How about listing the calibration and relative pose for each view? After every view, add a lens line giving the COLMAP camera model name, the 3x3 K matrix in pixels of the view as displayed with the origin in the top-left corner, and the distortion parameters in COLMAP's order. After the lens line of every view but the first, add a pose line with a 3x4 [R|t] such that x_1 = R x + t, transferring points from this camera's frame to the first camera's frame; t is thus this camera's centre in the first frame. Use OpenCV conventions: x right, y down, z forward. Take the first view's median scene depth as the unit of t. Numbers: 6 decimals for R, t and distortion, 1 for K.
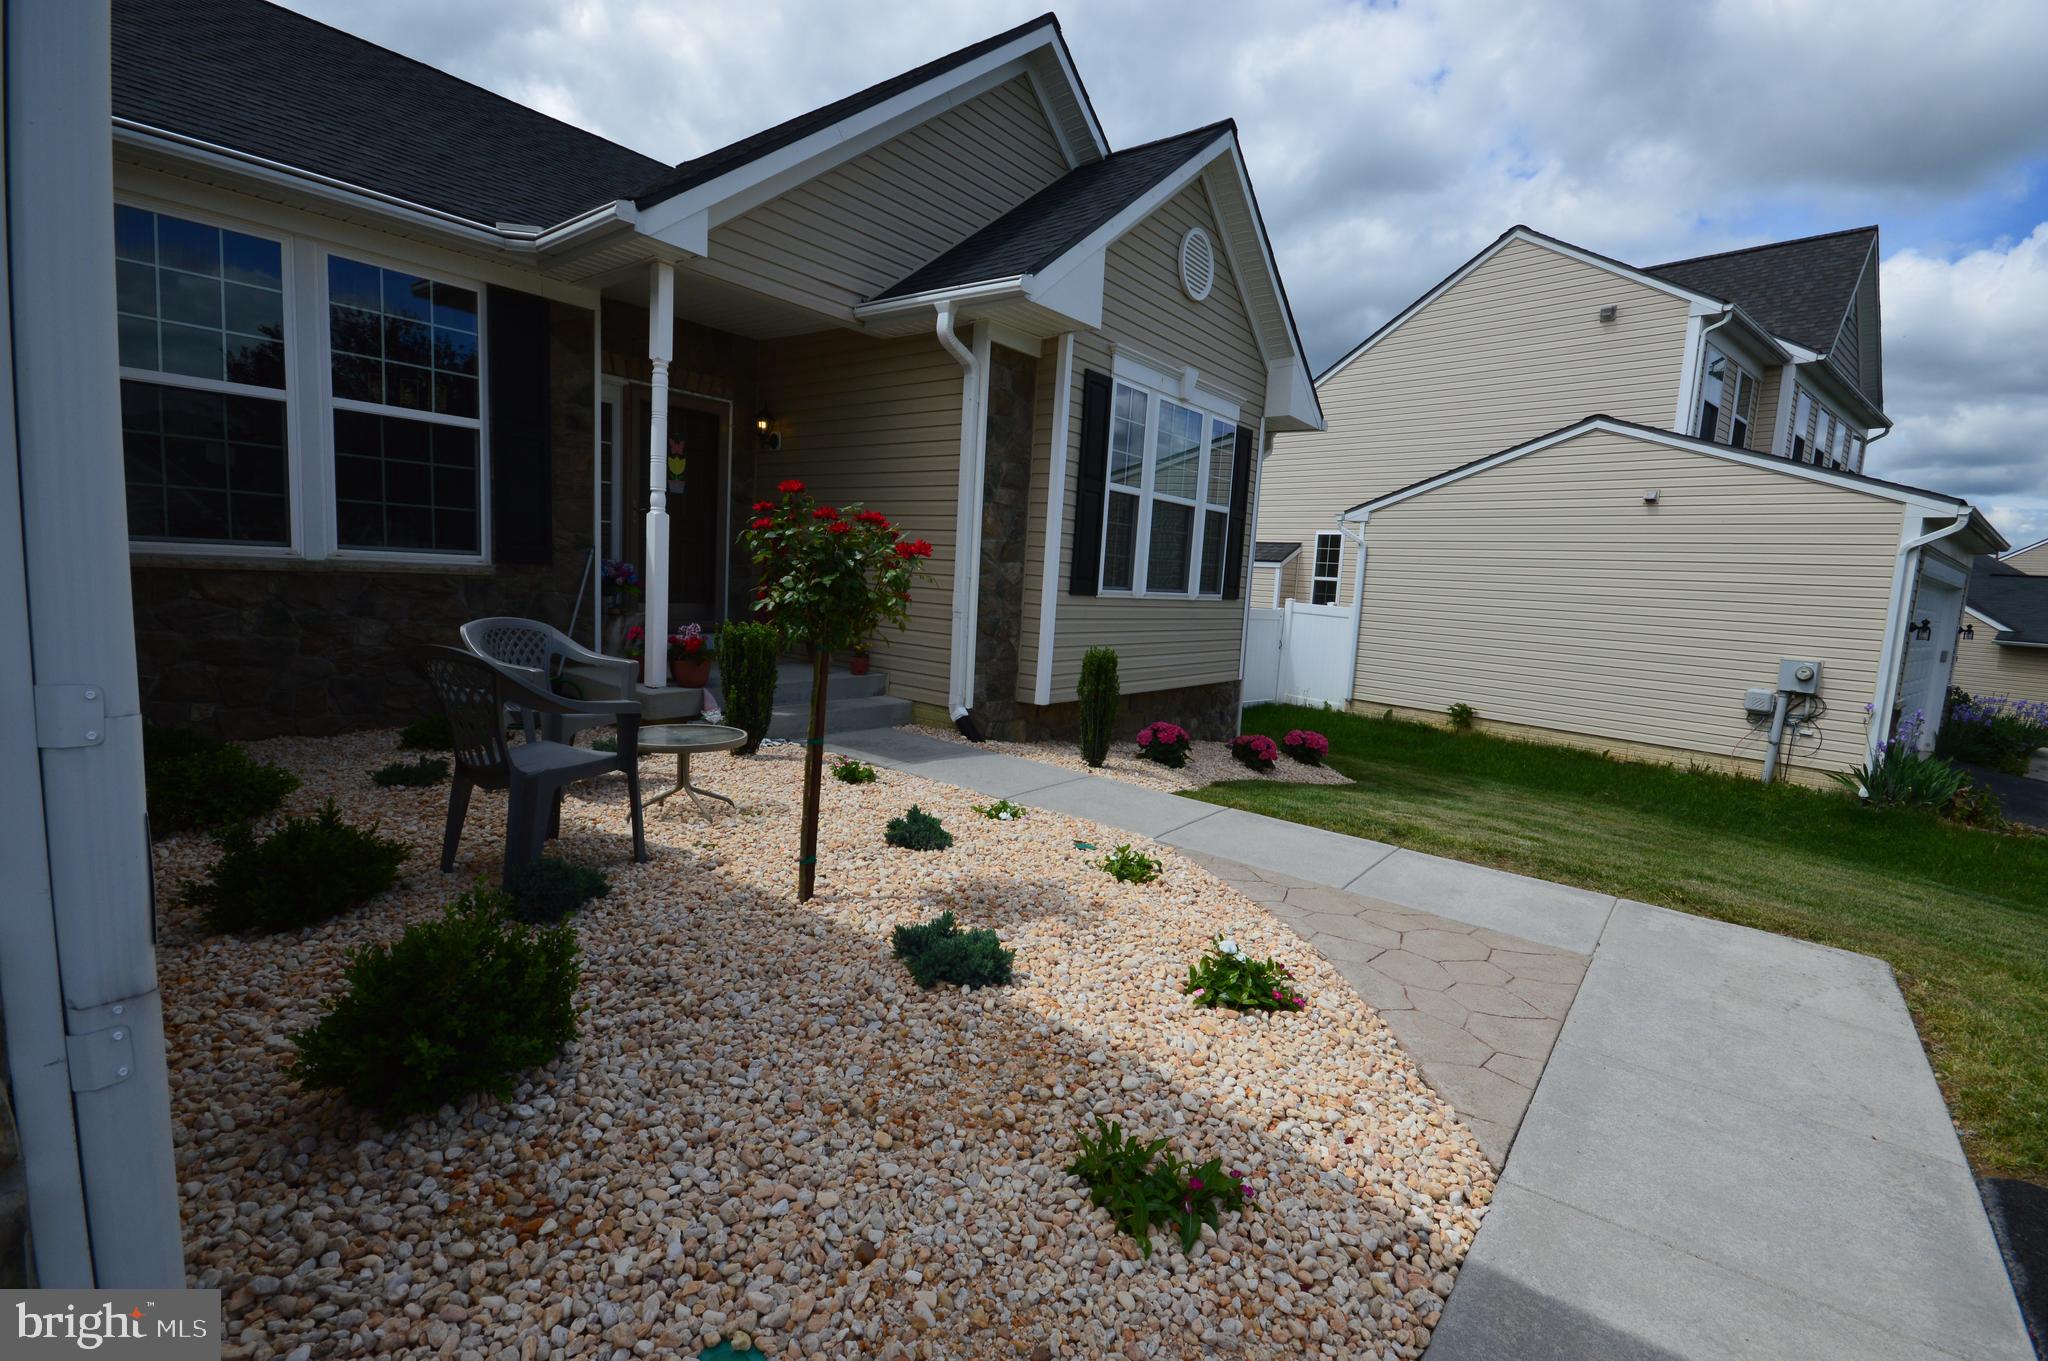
lens RADIAL K [[914.5, 0, 1024.0], [0, 914.5, 680.5], [0, 0, 1]] dist [0.005041, -0.007043]
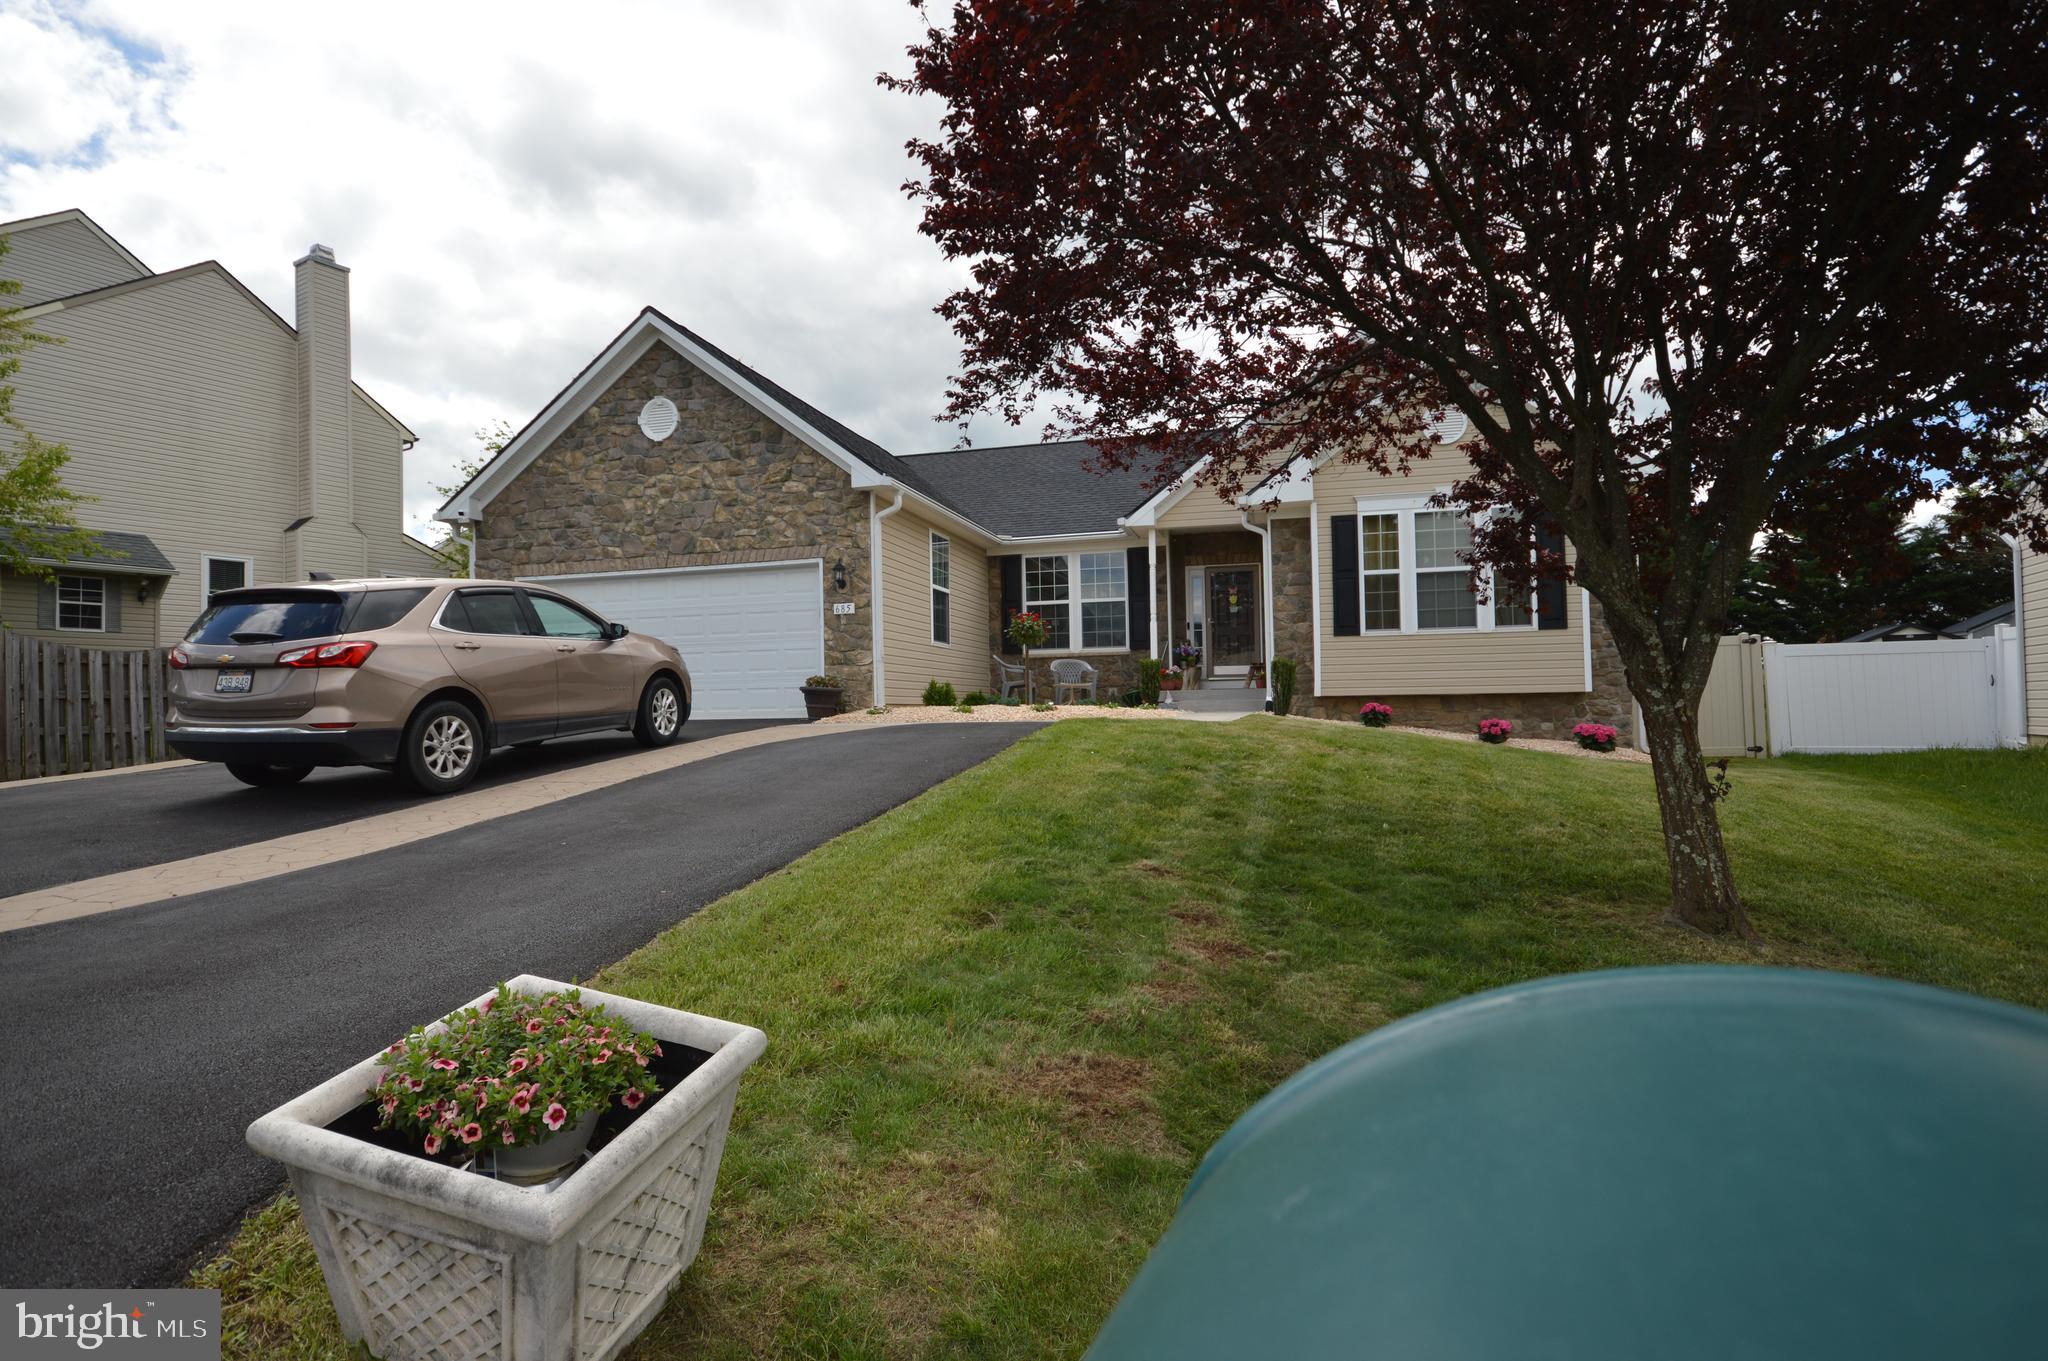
lens RADIAL K [[1047.3, 0, 1024.0], [0, 1047.3, 680.5], [0, 0, 1]] dist [0.003207, 0.000144]
pose [[0.396986, -0.088516, -0.913546, 1.817246], [-0.069412, 0.989593, -0.126047, 0.320544], [0.915196, 0.113450, 0.386710, -0.383942]]
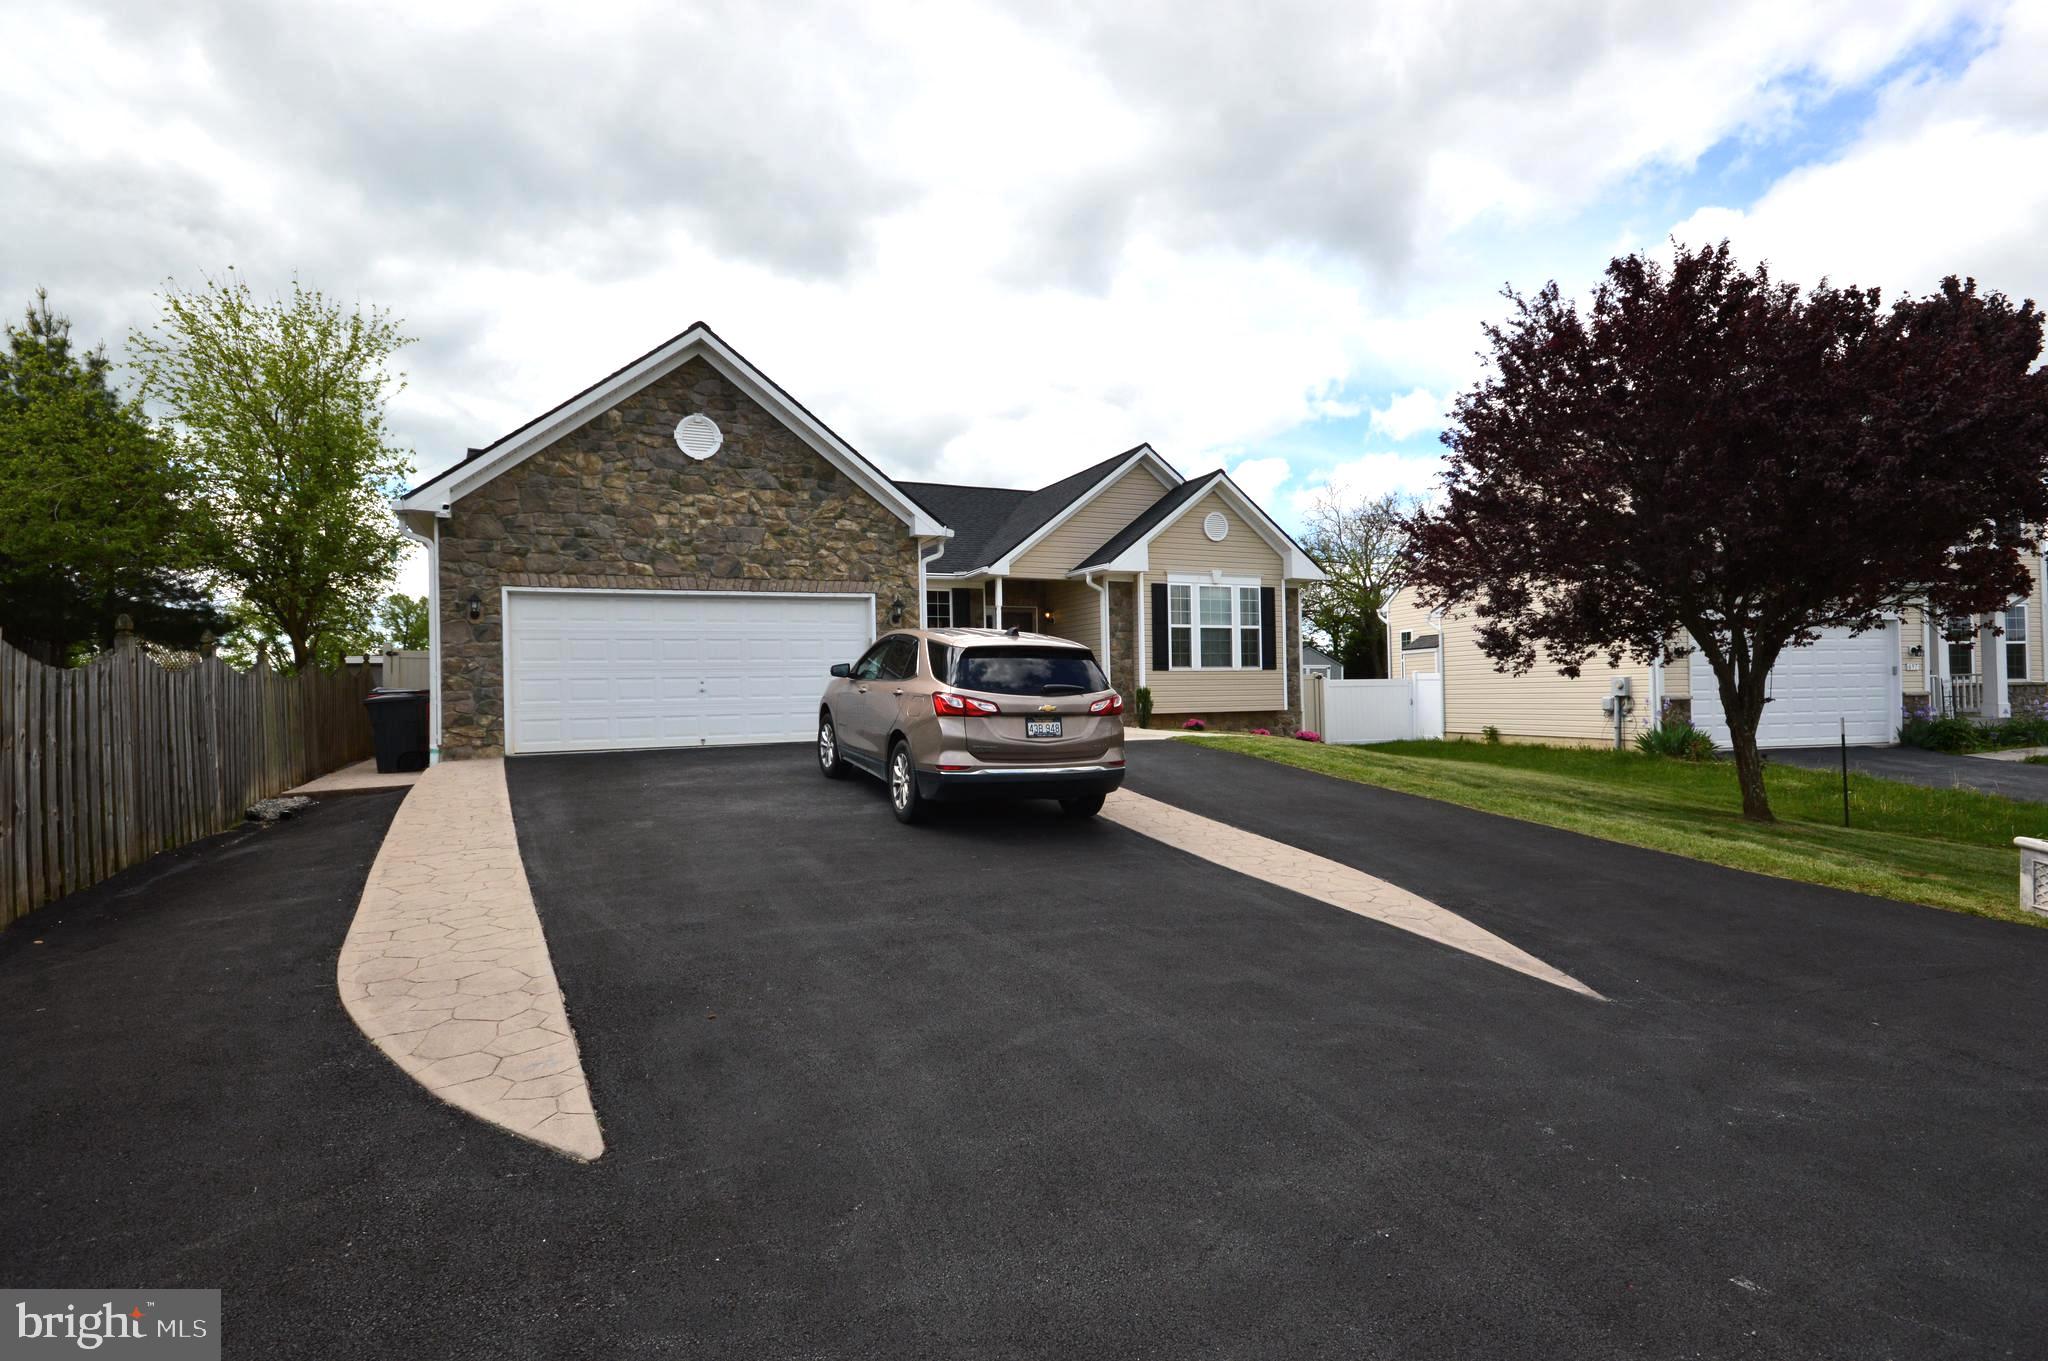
lens RADIAL K [[1047.3, 0, 1024.0], [0, 1047.3, 680.5], [0, 0, 1]] dist [0.003207, 0.000144]
pose [[0.890881, -0.080099, -0.447119, 1.081818], [0.015952, 0.989240, -0.145432, 0.368205], [0.453957, 0.122430, 0.882572, -1.794558]]
